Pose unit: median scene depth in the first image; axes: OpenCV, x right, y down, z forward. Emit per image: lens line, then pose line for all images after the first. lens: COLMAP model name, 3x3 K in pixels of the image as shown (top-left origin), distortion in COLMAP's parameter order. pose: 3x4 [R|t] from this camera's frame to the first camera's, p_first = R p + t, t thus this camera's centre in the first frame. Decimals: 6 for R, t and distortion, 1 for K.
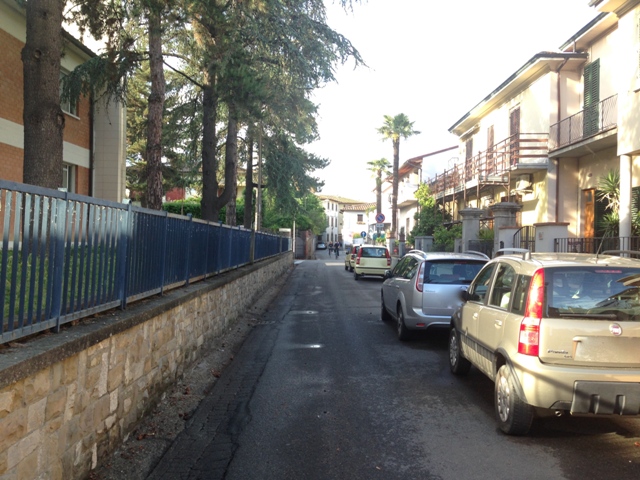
lens RADIAL K [[545.9, 0, 320.0], [0, 545.9, 240.0], [0, 0, 1]] dist [0.088434, -0.216604]
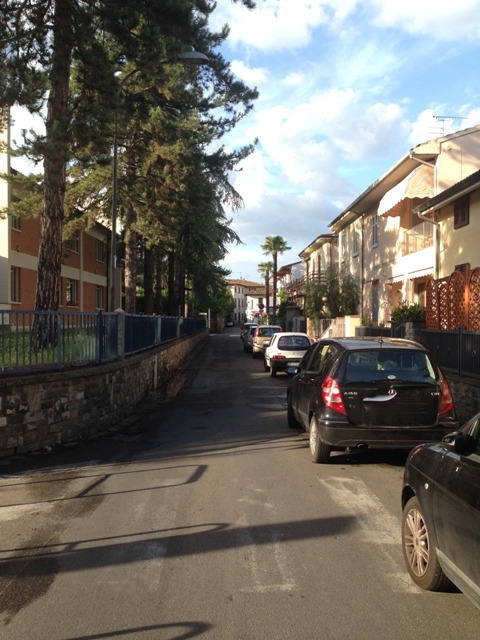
lens RADIAL K [[545.9, 0, 240.0], [0, 545.9, 320.0], [0, 0, 1]] dist [0.088434, -0.216604]
pose [[0.999730, -0.017311, 0.015493, 0.014900], [0.017239, 0.999840, 0.004769, -0.006507], [-0.015573, -0.004501, 0.999869, -0.519135]]
